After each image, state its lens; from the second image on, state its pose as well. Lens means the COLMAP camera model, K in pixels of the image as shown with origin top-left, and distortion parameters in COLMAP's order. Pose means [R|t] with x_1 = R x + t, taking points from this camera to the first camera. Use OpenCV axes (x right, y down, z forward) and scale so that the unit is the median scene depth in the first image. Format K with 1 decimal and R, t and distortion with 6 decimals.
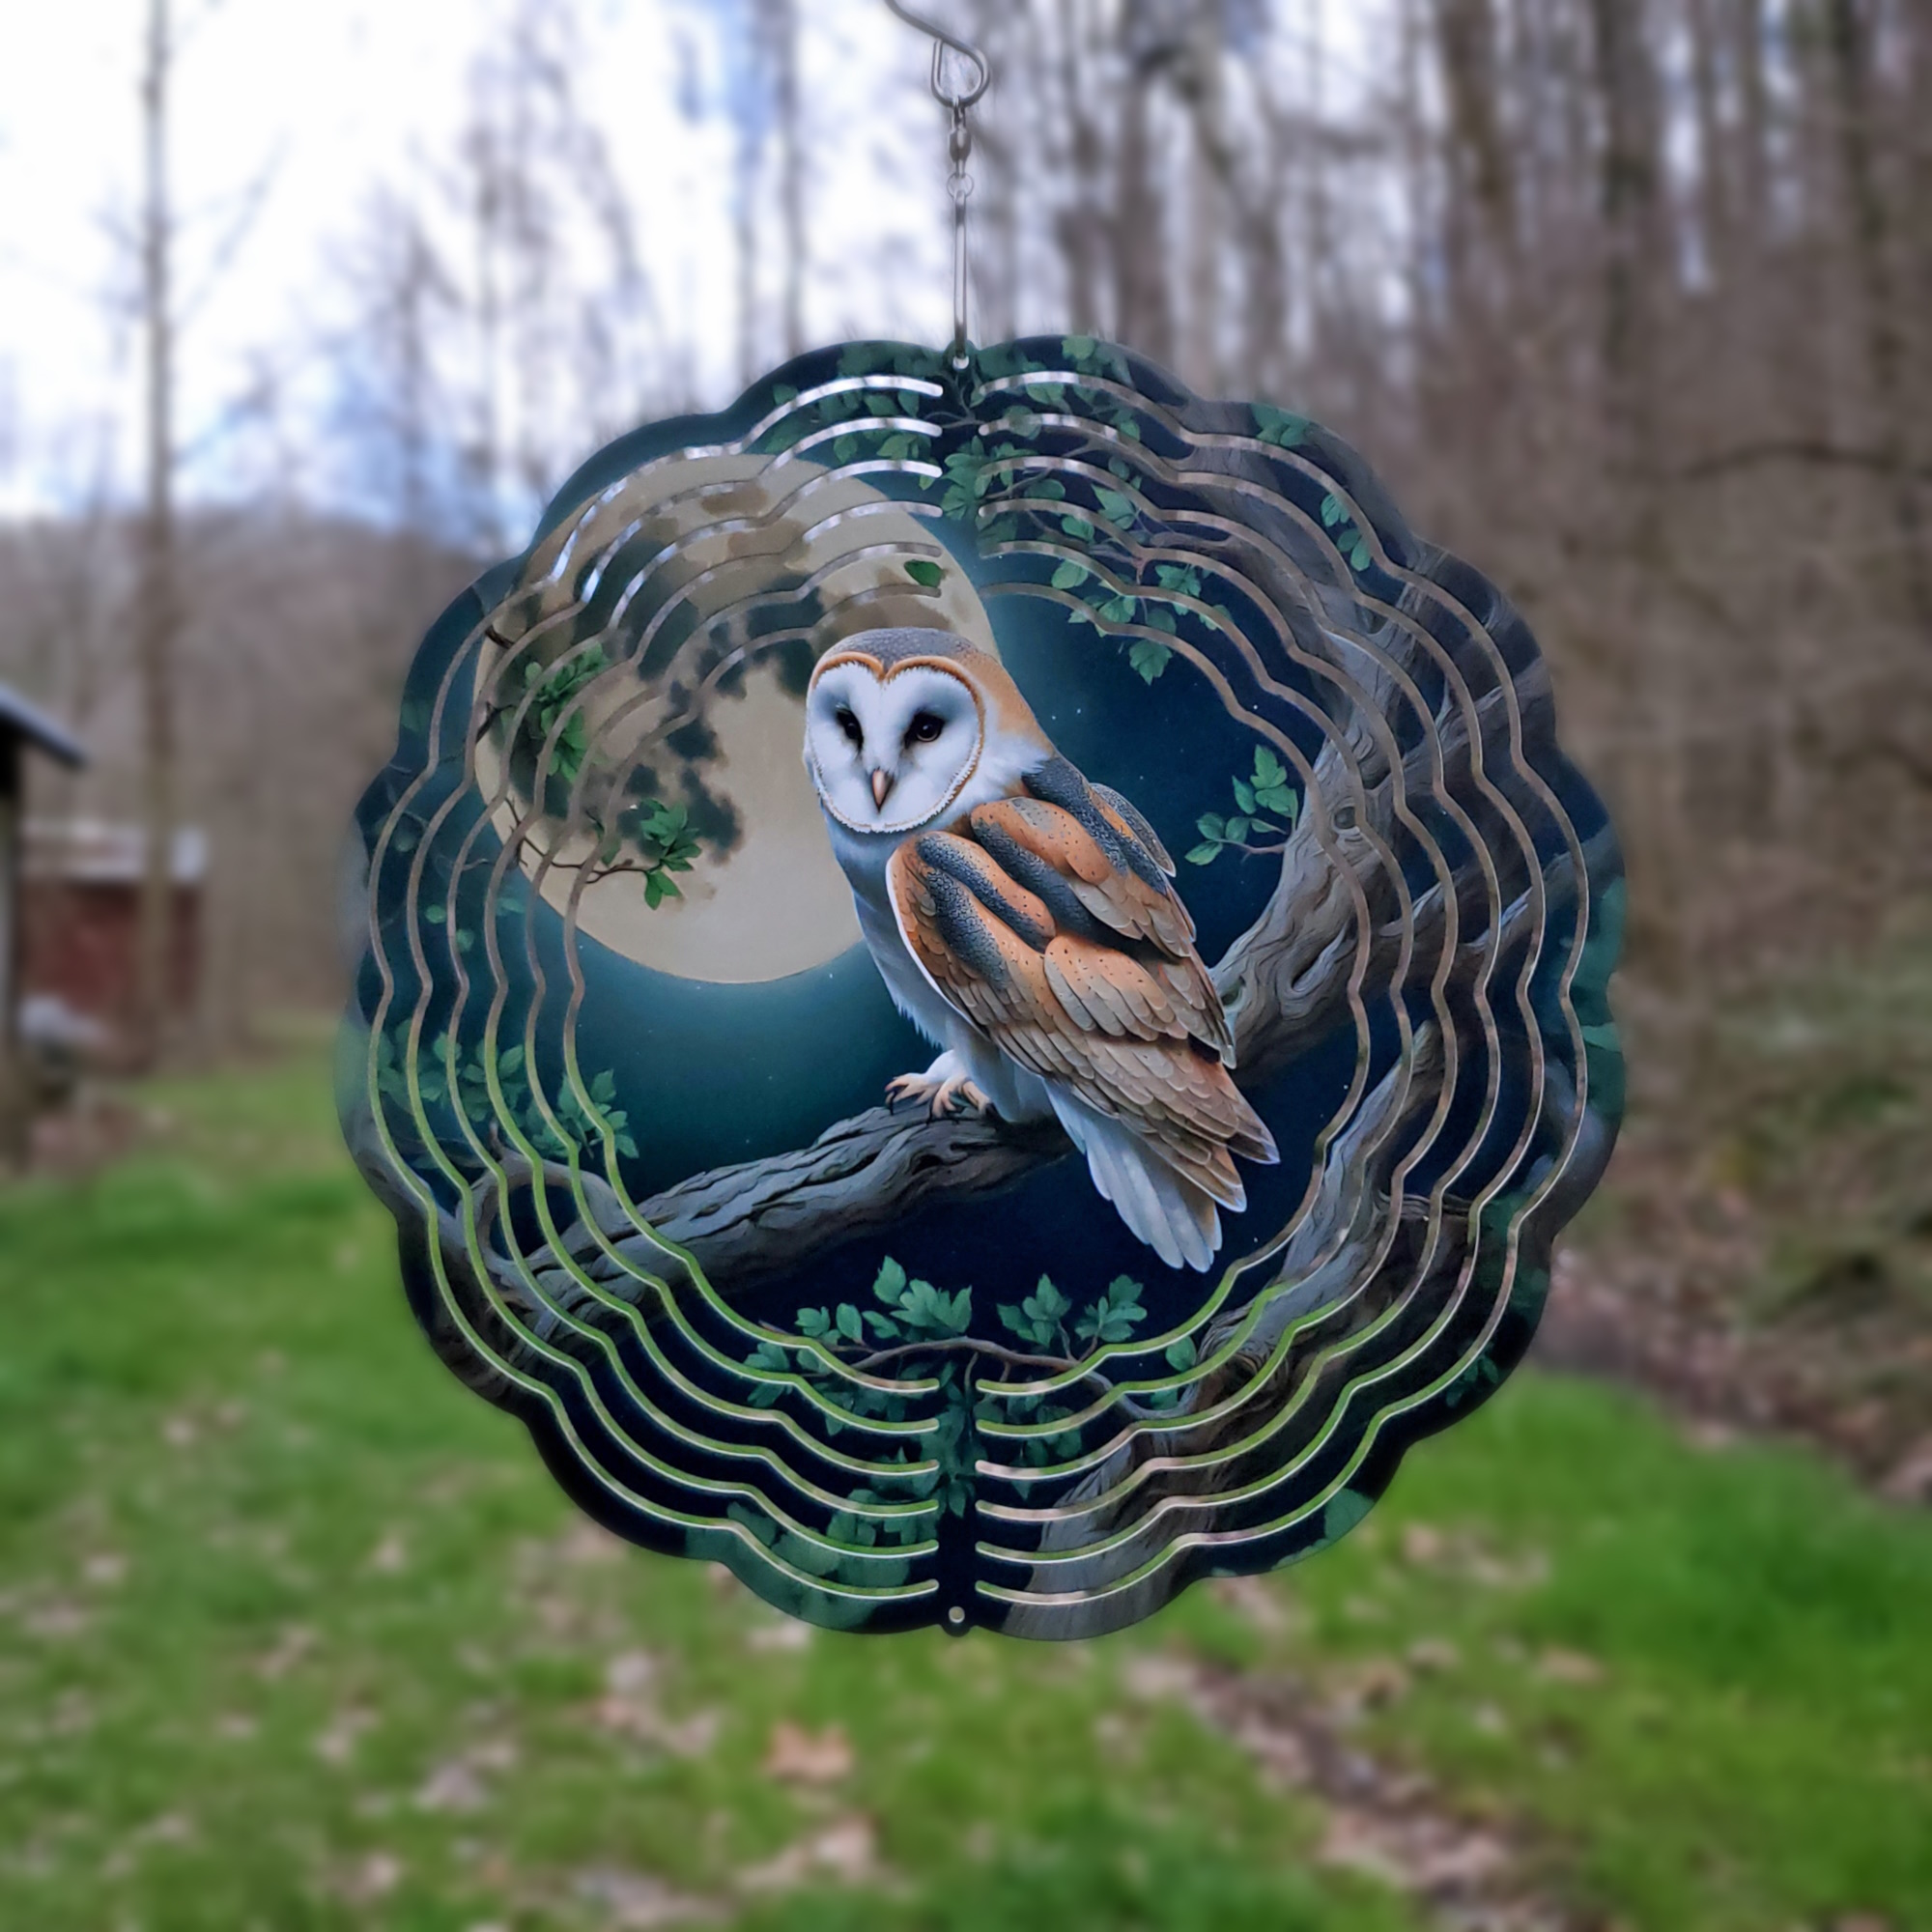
lens RADIAL K [[2471.1, 0, 973.2], [0, 2471.1, 963.2], [0, 0, 1]] dist [-0.012335, 0.000000]
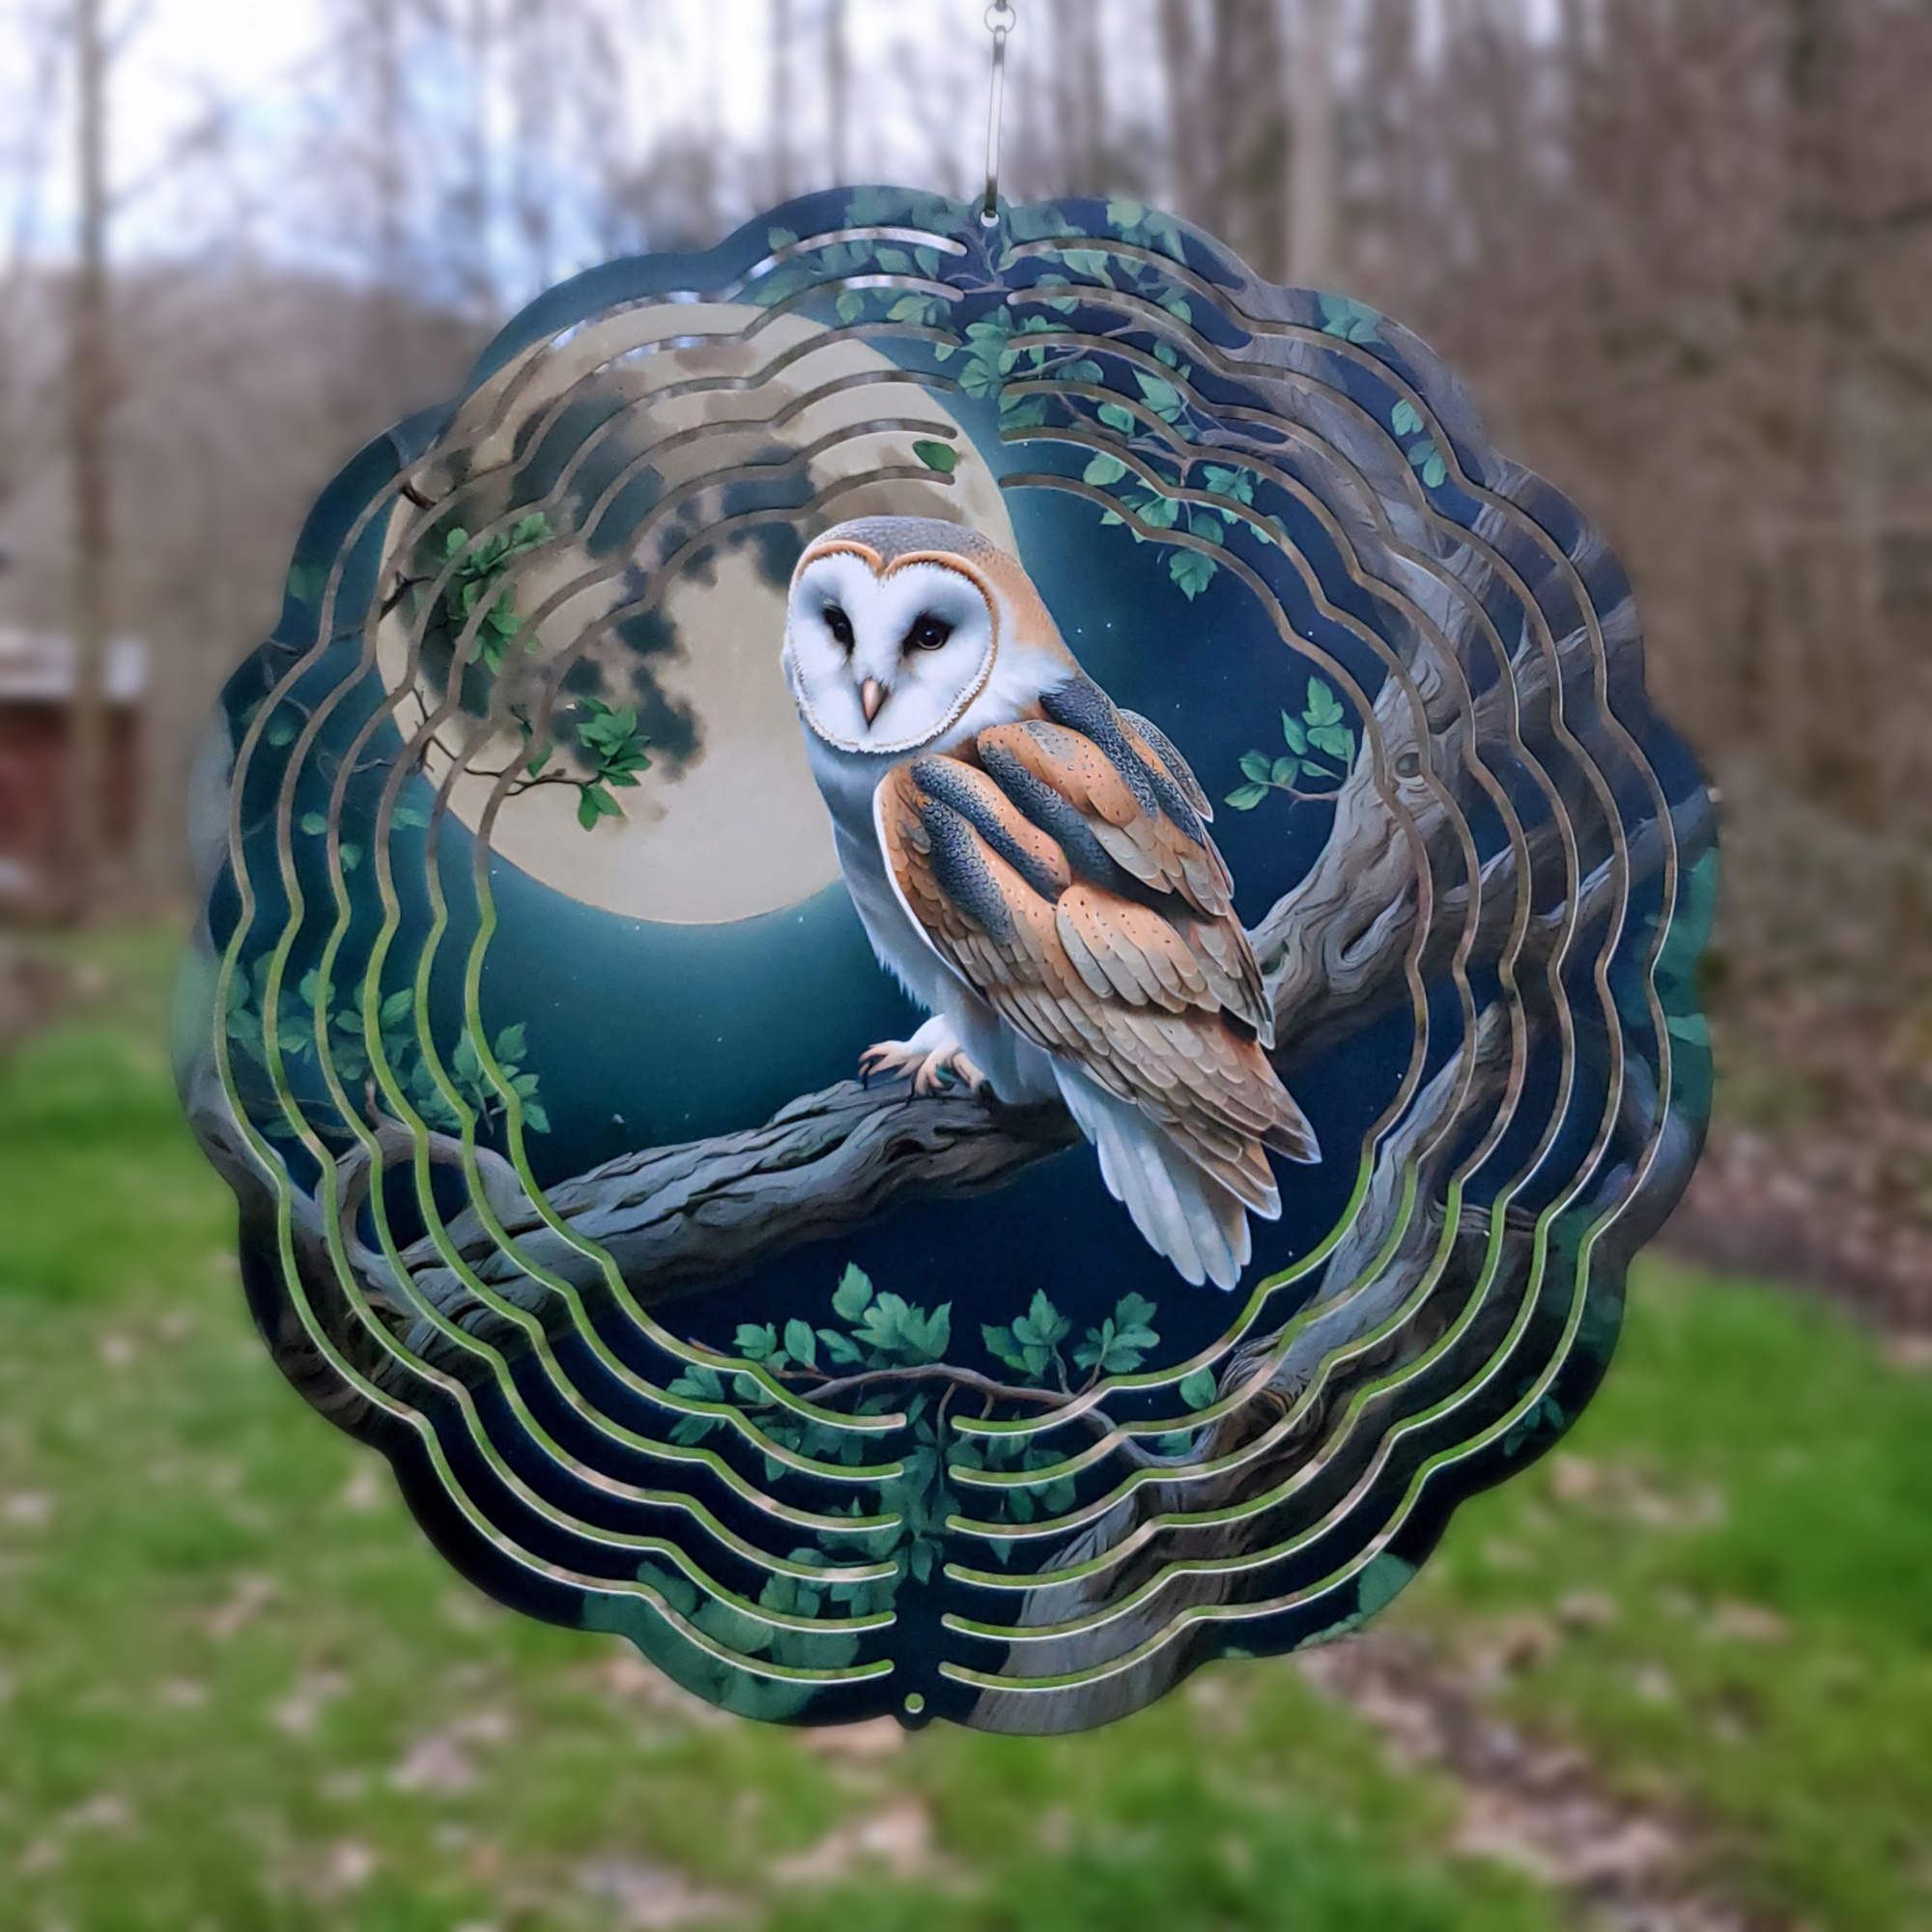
lens RADIAL K [[2471.1, 0, 956.7], [0, 2471.1, 965.9], [0, 0, 1]] dist [-0.012335, 0.000000]
pose [[0.998980, 0.044257, -0.008972, 0.003319], [-0.044056, 0.998797, 0.021522, 0.000206], [0.009914, -0.021105, 0.999728, 0.160649]]
